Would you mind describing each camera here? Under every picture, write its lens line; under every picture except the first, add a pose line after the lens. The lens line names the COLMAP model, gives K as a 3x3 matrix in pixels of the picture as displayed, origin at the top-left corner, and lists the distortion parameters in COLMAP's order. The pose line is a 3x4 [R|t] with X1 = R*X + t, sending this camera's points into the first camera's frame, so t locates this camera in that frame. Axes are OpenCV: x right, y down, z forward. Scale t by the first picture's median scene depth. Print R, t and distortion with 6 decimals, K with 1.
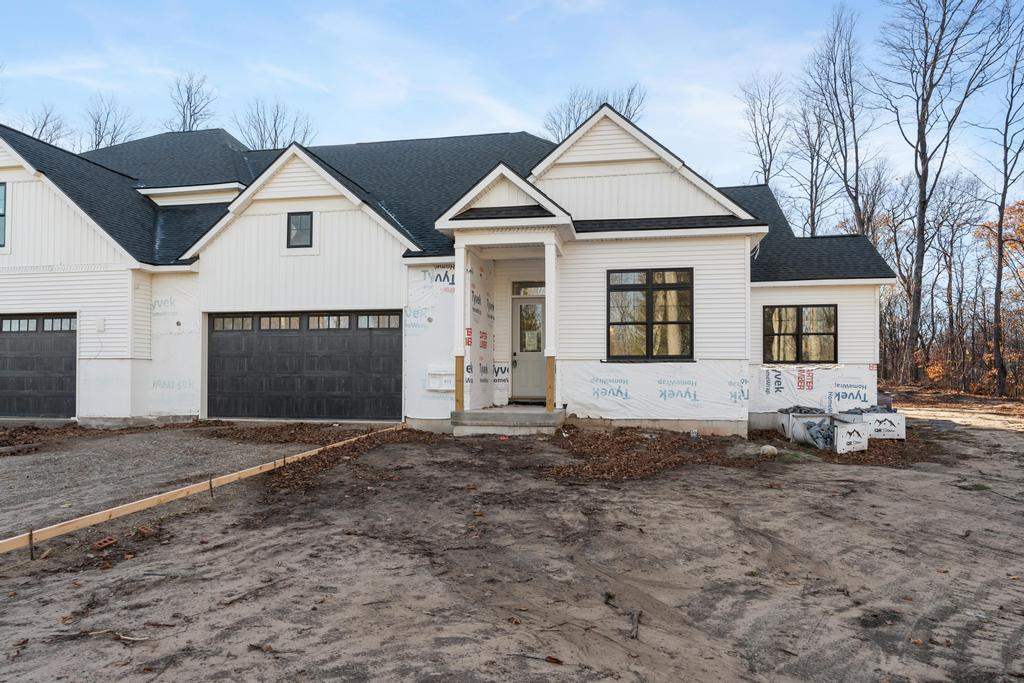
lens RADIAL K [[663.0, 0, 513.2], [0, 663.0, 369.4], [0, 0, 1]] dist [-0.001878, 0.000163]
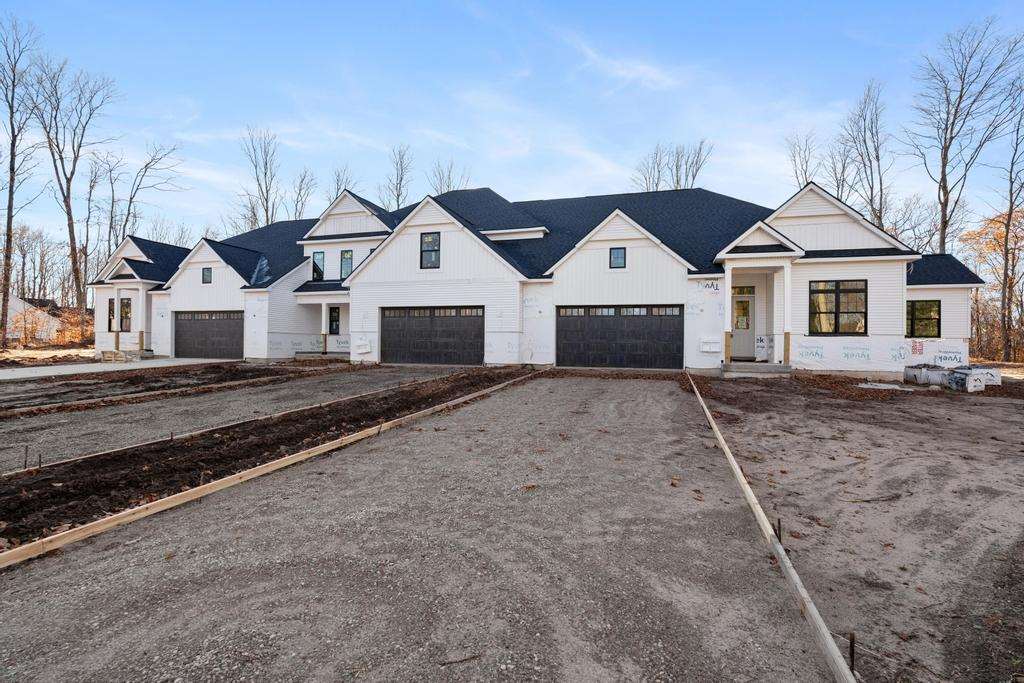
lens RADIAL K [[487.3, 0, 509.1], [0, 487.3, 343.1], [0, 0, 1]] dist [-0.003824, -0.000266]
pose [[0.994209, 0.009083, -0.107075, -0.479835], [-0.008354, 0.999939, 0.007260, 0.004601], [0.107134, -0.006323, 0.994224, -0.302551]]
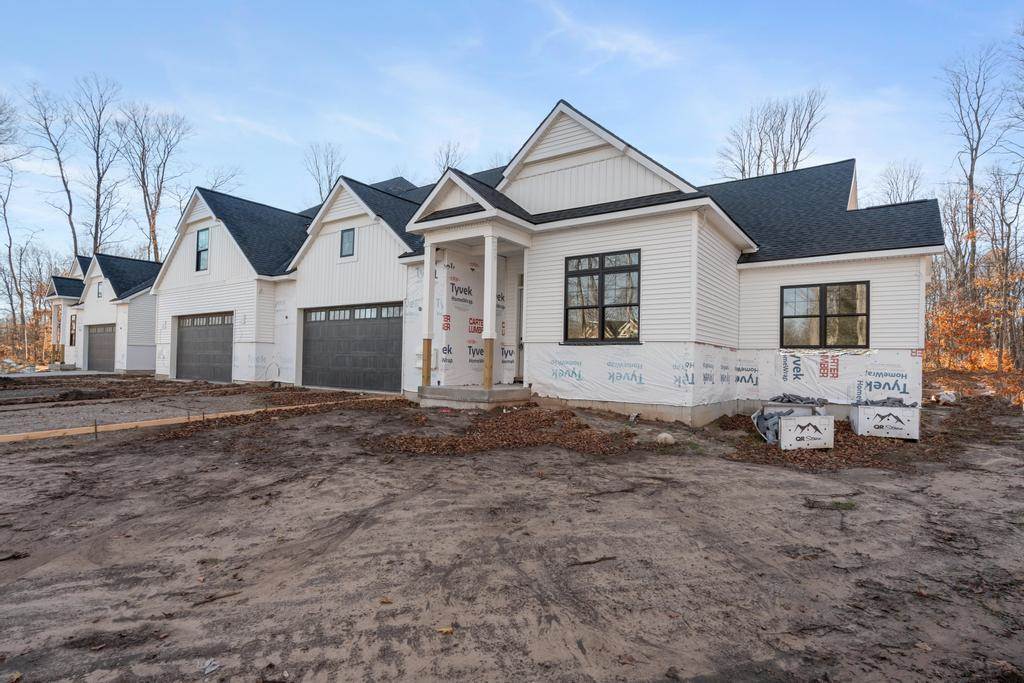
lens RADIAL K [[528.4, 0, 513.5], [0, 528.4, 352.2], [0, 0, 1]] dist [-0.002435, -0.000104]
pose [[0.908742, 0.007169, -0.417297, 0.419084], [-0.011592, 0.999900, -0.008065, 0.008601], [0.417198, 0.012166, 0.908734, 0.204748]]
